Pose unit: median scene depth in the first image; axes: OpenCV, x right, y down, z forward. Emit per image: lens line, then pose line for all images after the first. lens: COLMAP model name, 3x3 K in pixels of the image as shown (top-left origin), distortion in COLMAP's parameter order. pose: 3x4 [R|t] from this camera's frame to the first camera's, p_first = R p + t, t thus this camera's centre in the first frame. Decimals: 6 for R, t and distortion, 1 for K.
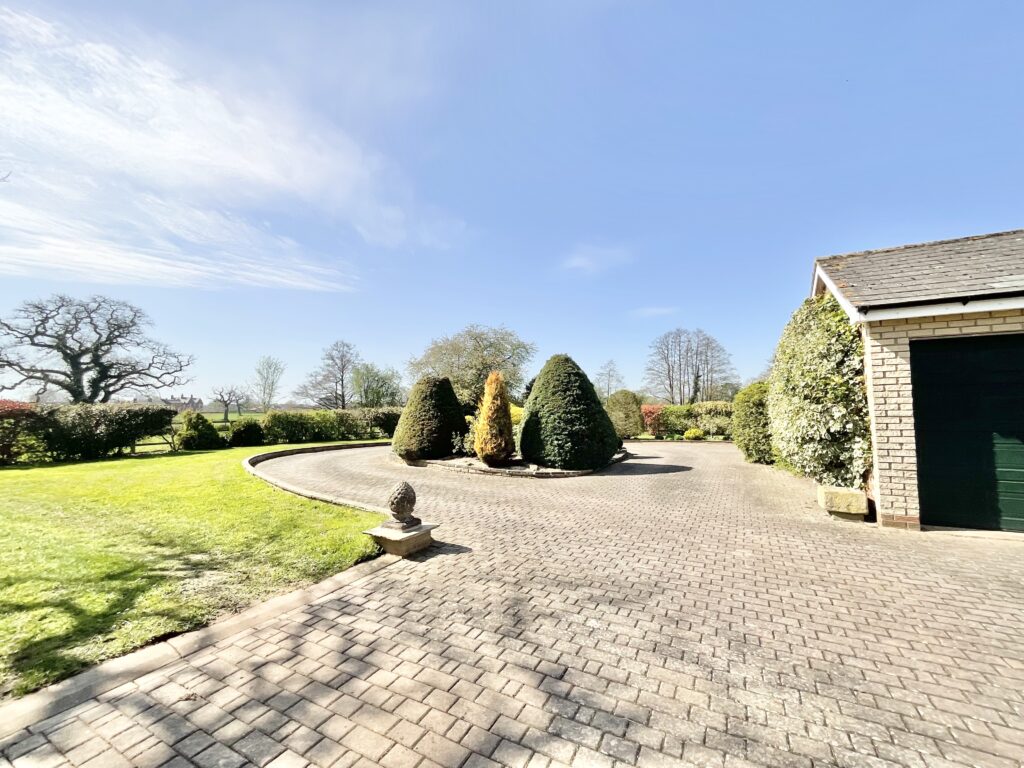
lens RADIAL K [[422.2, 0, 512.0], [0, 422.2, 384.0], [0, 0, 1]] dist [0.000055, 0.000078]
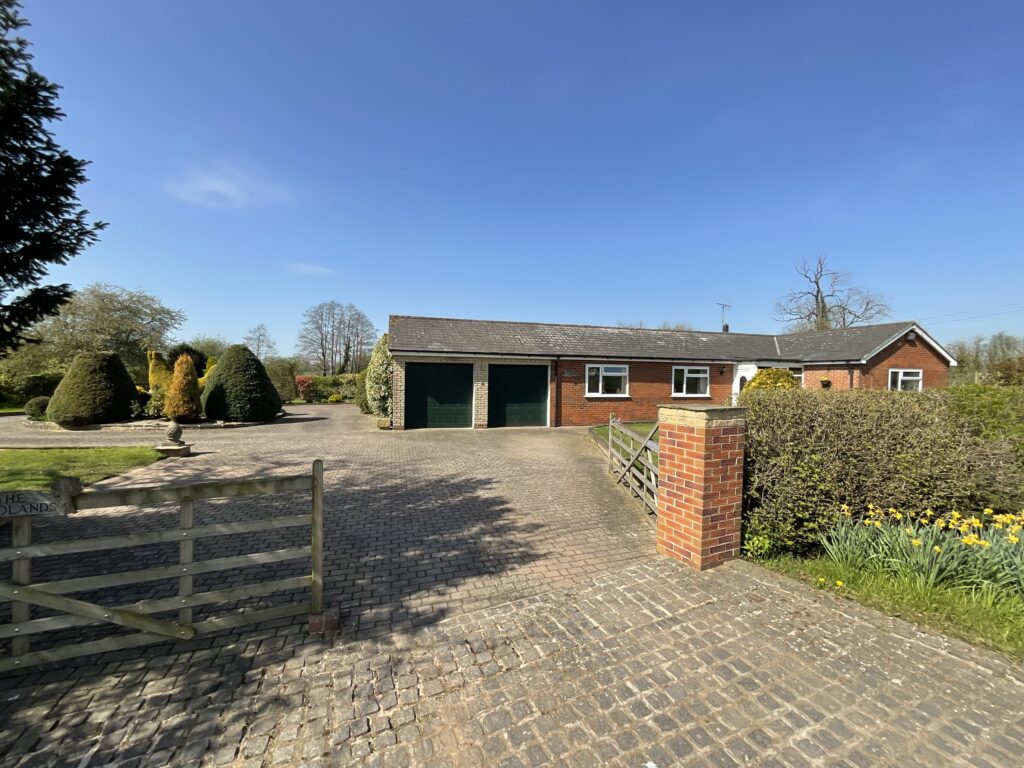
lens RADIAL K [[422.2, 0, 512.0], [0, 422.2, 384.0], [0, 0, 1]] dist [0.000055, 0.000078]
pose [[0.712079, 0.005373, 0.702079, -0.146142], [-0.063153, 0.996407, 0.056427, -0.048134], [-0.699254, -0.084519, 0.709860, -0.427997]]
